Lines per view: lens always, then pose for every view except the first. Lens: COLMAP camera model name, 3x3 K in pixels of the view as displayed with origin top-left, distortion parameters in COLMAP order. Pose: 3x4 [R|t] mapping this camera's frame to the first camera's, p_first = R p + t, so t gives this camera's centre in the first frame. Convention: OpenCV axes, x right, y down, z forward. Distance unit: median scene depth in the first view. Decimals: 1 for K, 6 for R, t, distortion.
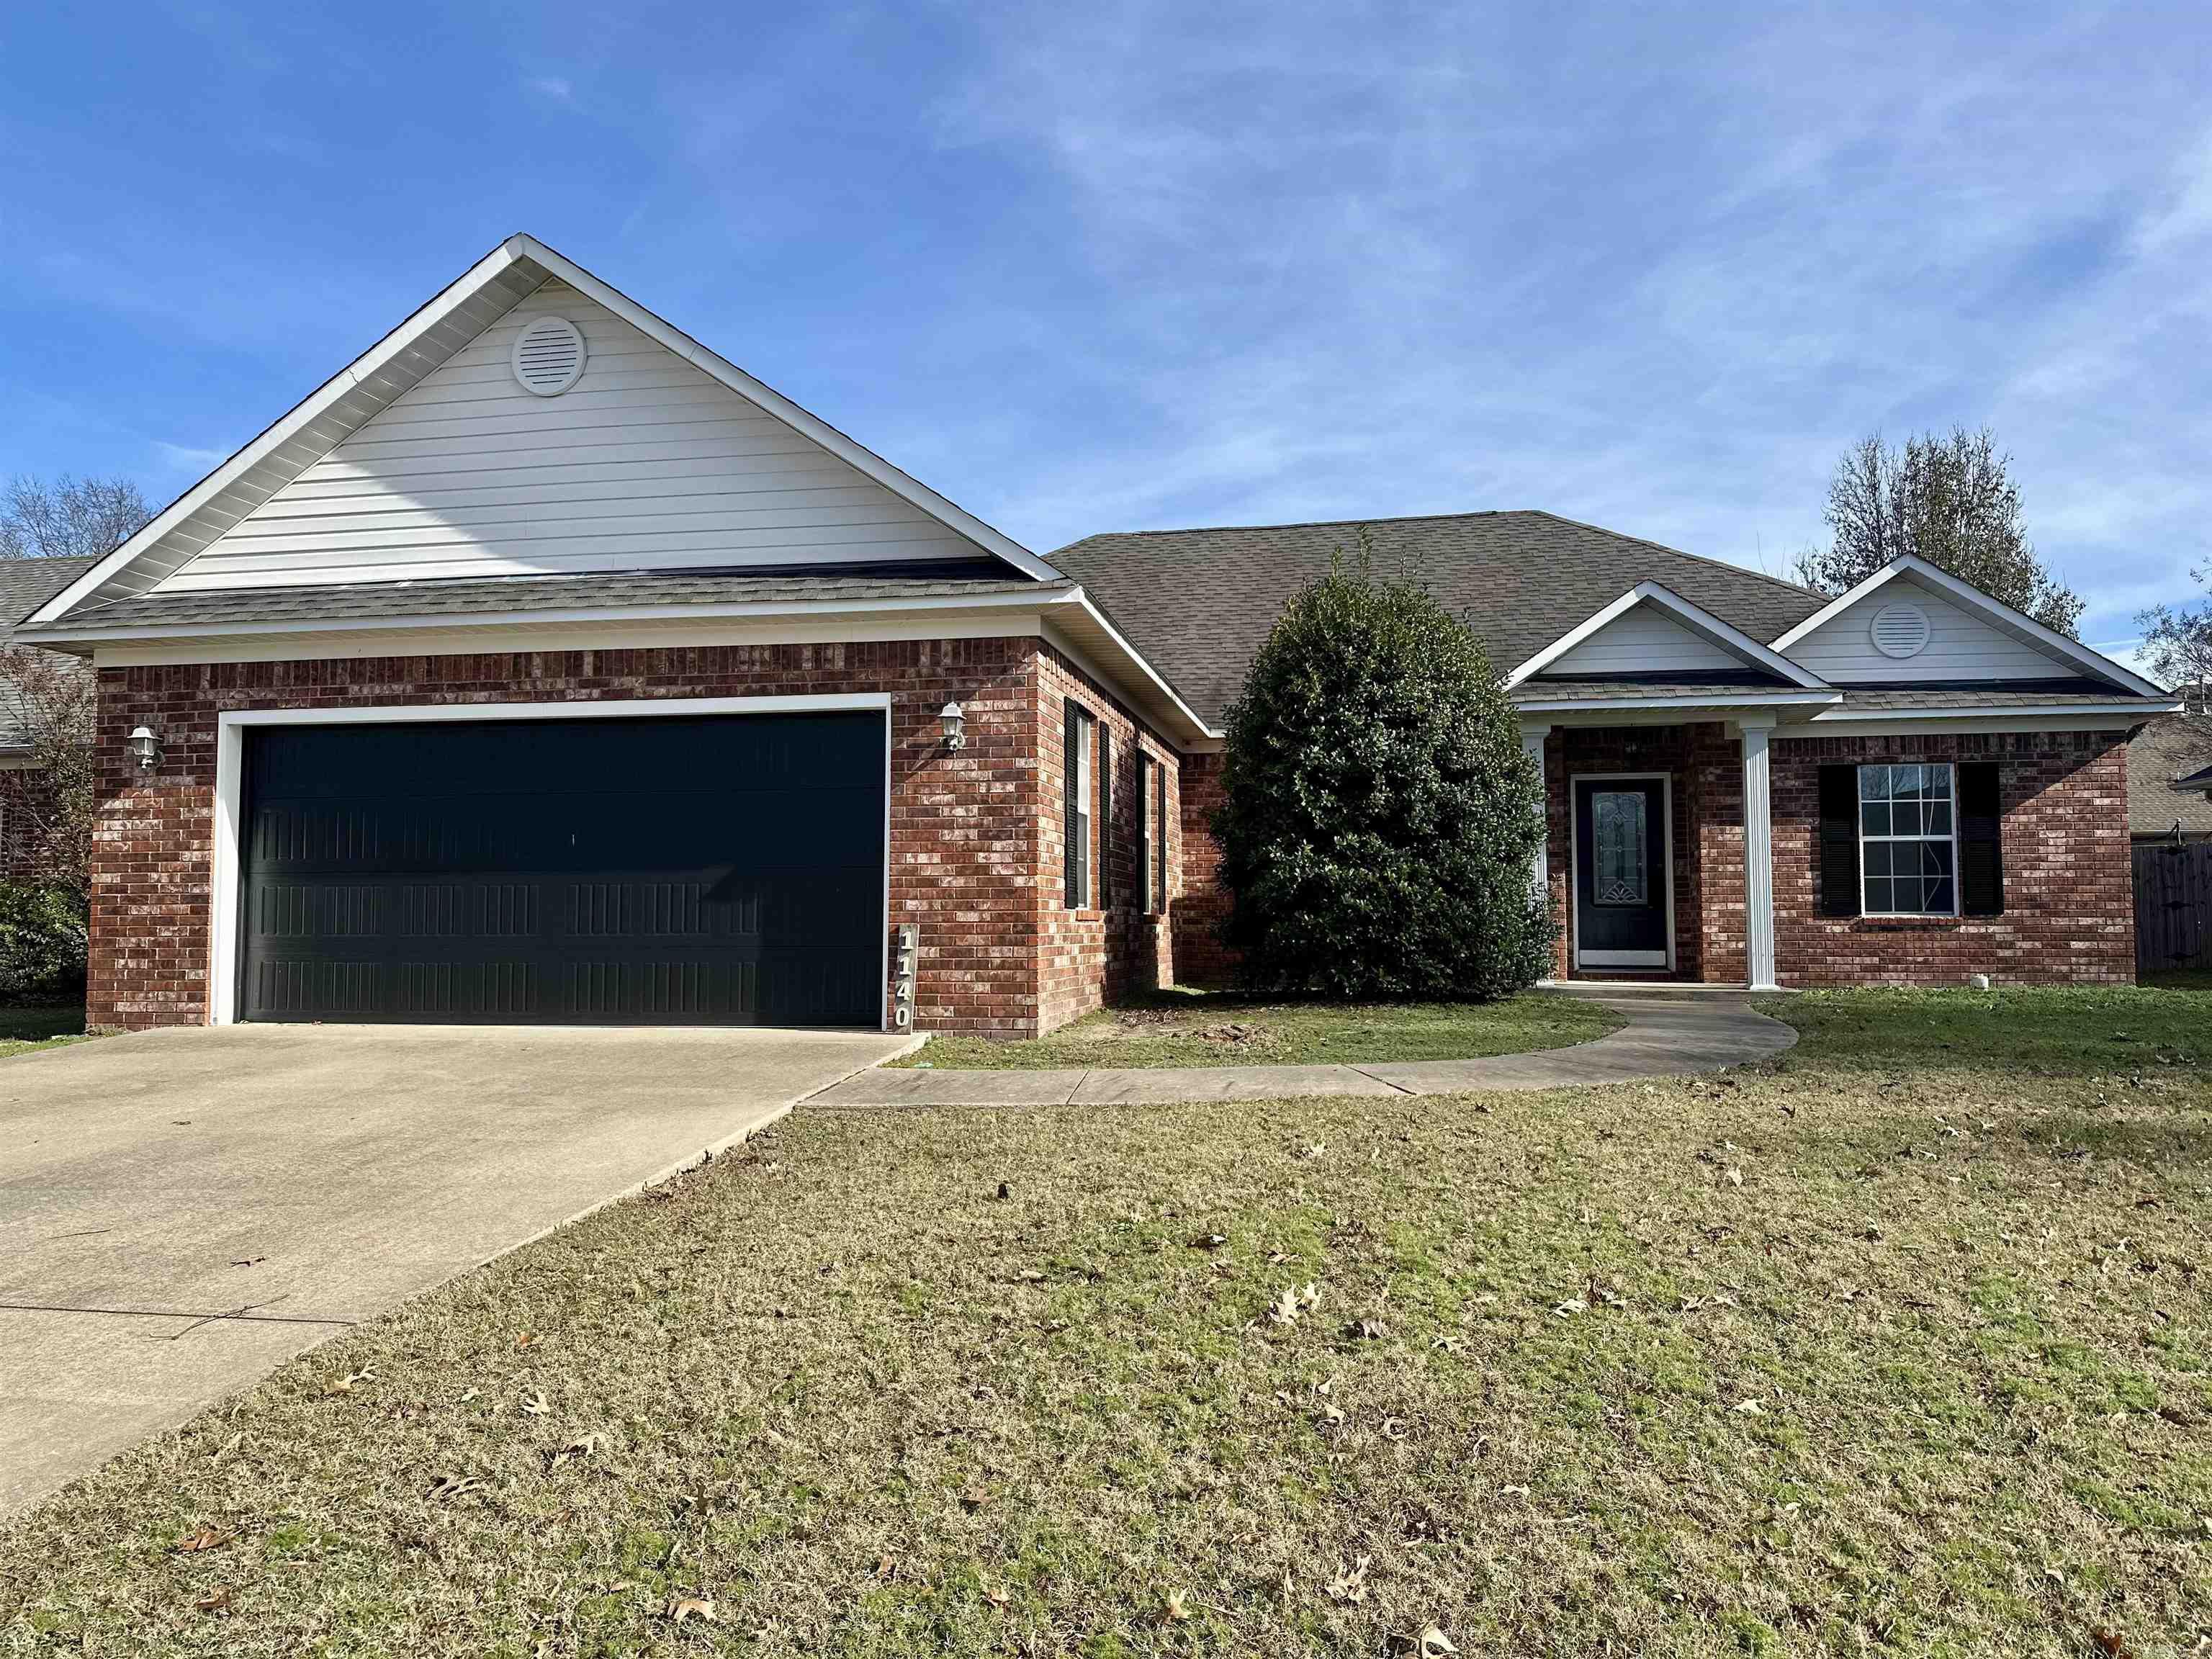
lens RADIAL K [[1545.4, 0, 1120.2], [0, 1545.4, 825.8], [0, 0, 1]] dist [0.153112, -0.249596]
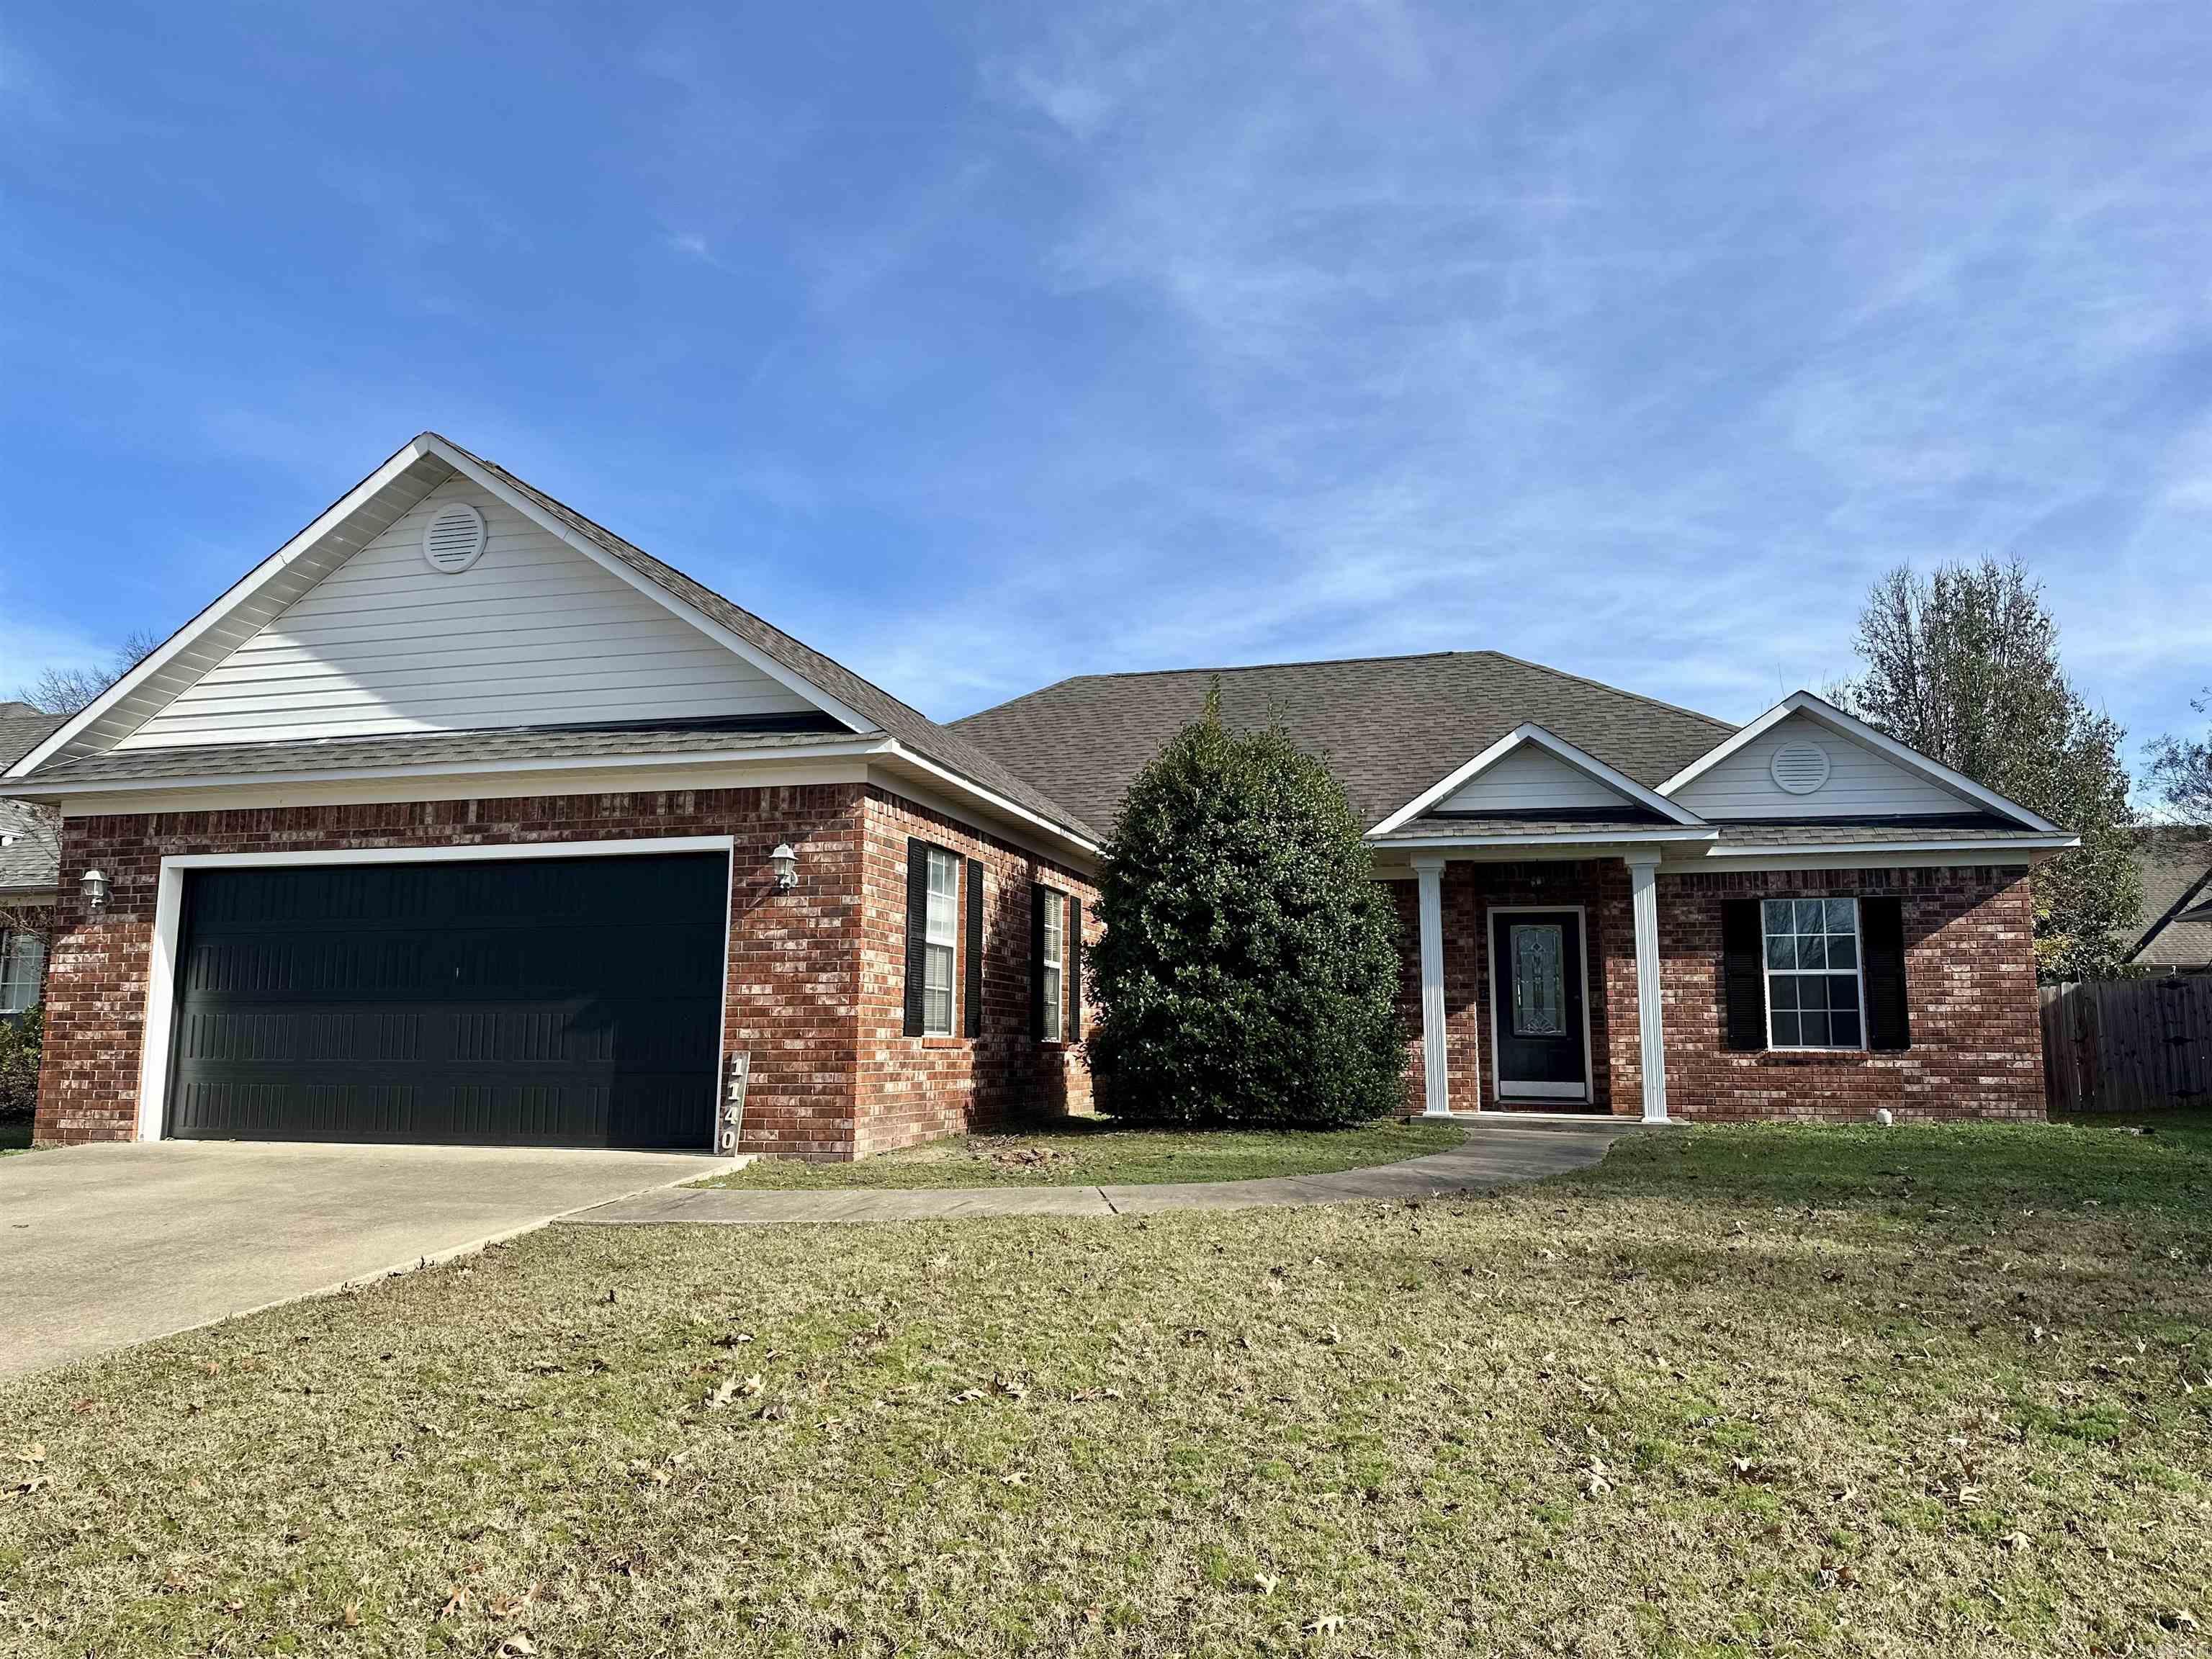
lens RADIAL K [[1584.2, 0, 1136.7], [0, 1584.2, 819.8], [0, 0, 1]] dist [0.143627, -0.246972]
pose [[0.997676, -0.005144, -0.067949, 0.188199], [-0.000600, 0.996445, -0.084245, -0.002656], [0.068140, 0.084090, 0.994126, -0.081732]]
